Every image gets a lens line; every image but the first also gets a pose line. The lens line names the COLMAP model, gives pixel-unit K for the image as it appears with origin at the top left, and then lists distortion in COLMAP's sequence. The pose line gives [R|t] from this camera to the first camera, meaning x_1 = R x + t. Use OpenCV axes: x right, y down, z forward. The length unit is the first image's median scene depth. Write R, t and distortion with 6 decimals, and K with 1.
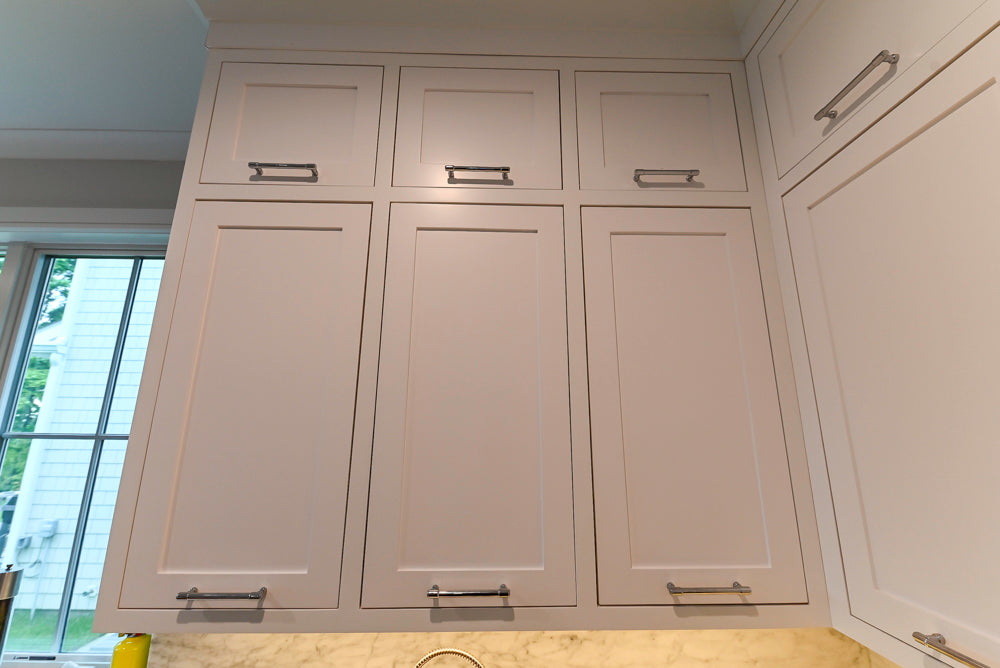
lens RADIAL K [[422.5, 0, 502.1], [0, 422.5, 324.9], [0, 0, 1]] dist [0.000957, -0.004134]
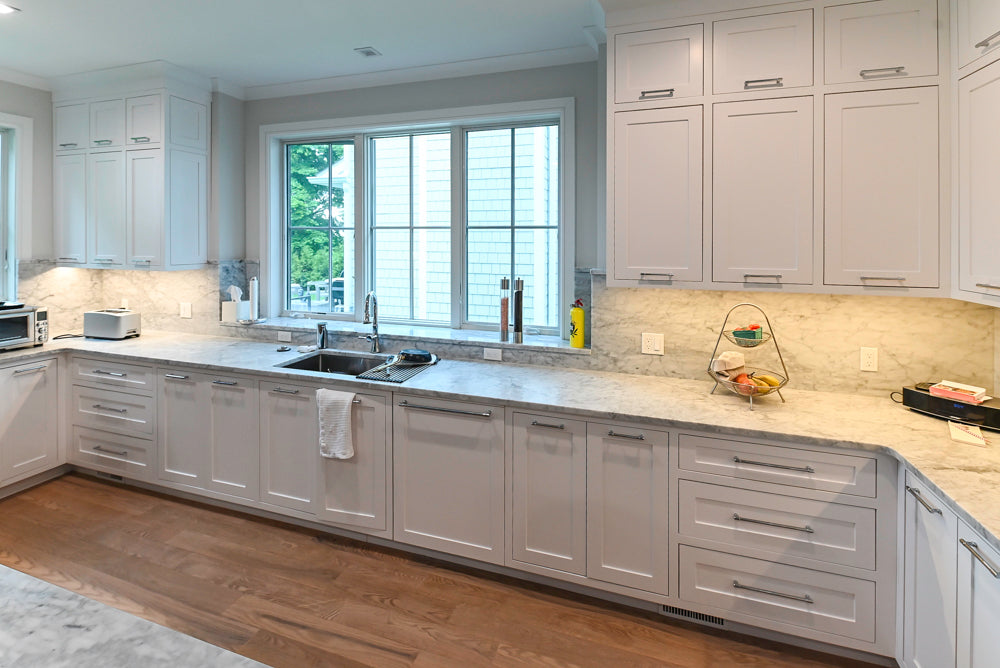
lens RADIAL K [[452.6, 0, 499.2], [0, 452.6, 242.2], [0, 0, 1]] dist [0.003171, -0.004325]
pose [[0.942147, -0.001562, -0.335198, -0.492791], [0.080966, 0.971440, 0.223046, -0.208270], [0.325276, -0.237282, 0.915365, -1.438753]]
